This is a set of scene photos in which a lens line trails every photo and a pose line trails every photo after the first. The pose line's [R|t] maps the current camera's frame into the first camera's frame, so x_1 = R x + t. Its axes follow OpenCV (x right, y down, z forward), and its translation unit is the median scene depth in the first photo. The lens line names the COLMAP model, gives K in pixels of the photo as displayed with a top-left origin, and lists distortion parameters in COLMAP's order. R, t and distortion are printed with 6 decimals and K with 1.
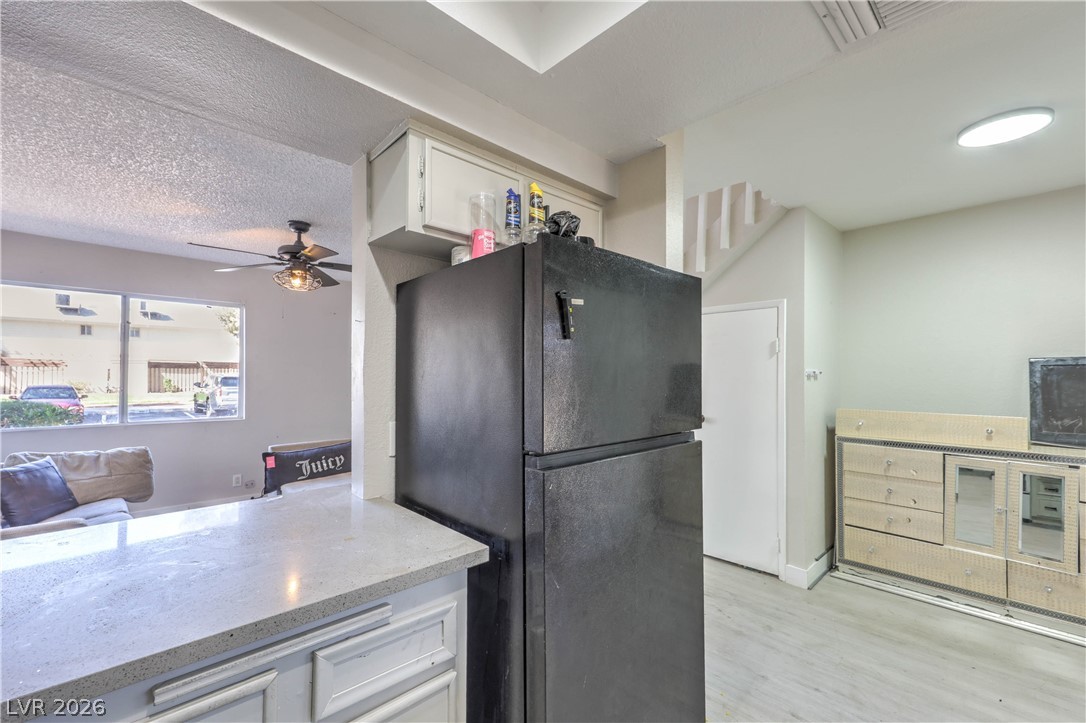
lens RADIAL K [[457.5, 0, 551.0], [0, 457.5, 372.8], [0, 0, 1]] dist [0.004036, 0.000261]
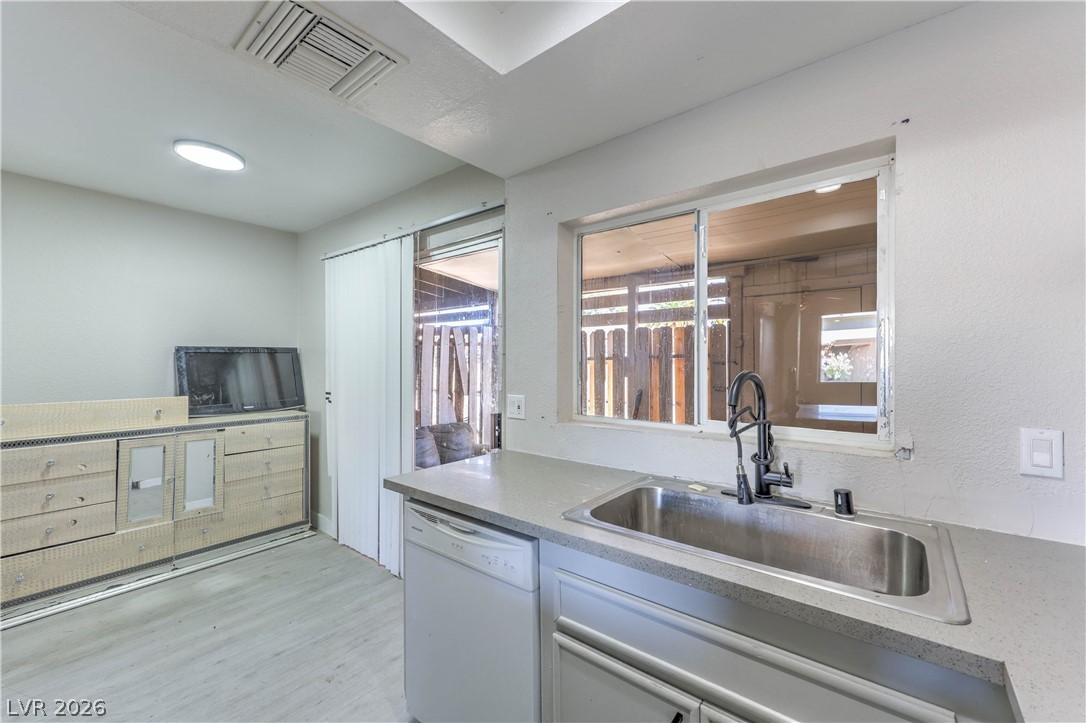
lens RADIAL K [[435.6, 0, 559.6], [0, 435.6, 360.3], [0, 0, 1]] dist [0.001770, 0.000259]
pose [[-0.135431, -0.000685, 0.990786, -0.160281], [-0.002844, 0.999996, 0.000302, 0.000892], [-0.990783, -0.002776, -0.135433, 0.140529]]
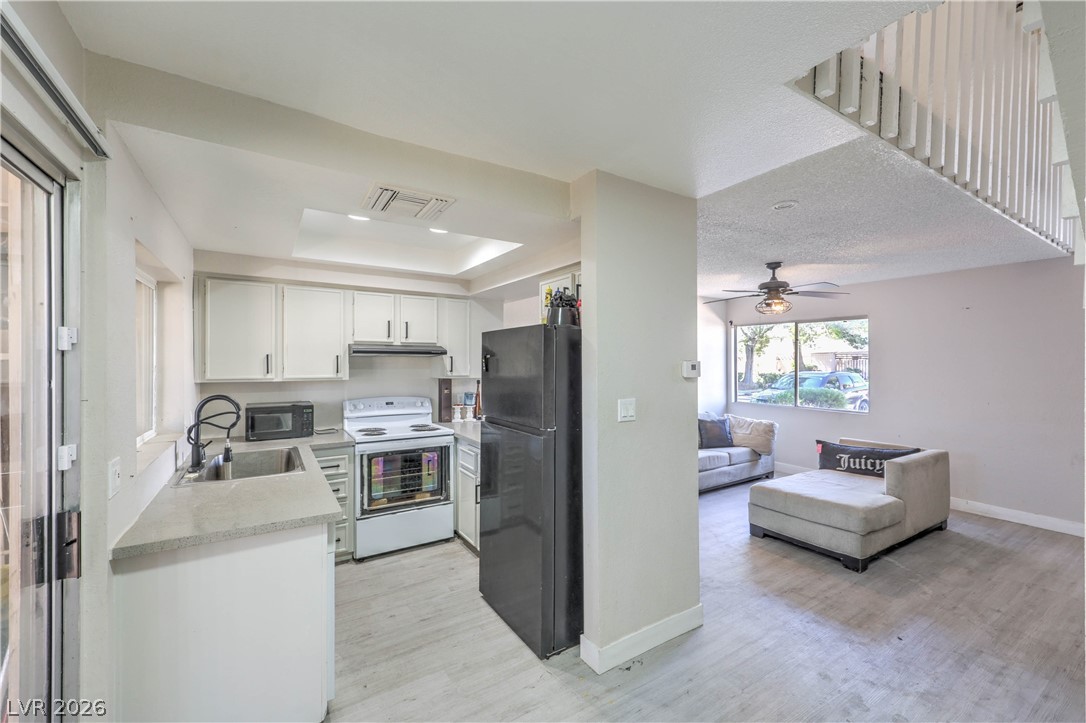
lens RADIAL K [[447.4, 0, 545.8], [0, 447.4, 363.7], [0, 0, 1]] dist [0.005176, 0.000331]
pose [[-0.199826, -0.000200, -0.979831, 0.797837], [0.004464, 0.999989, -0.001115, -0.037871], [0.979821, -0.004596, -0.199823, 0.591548]]
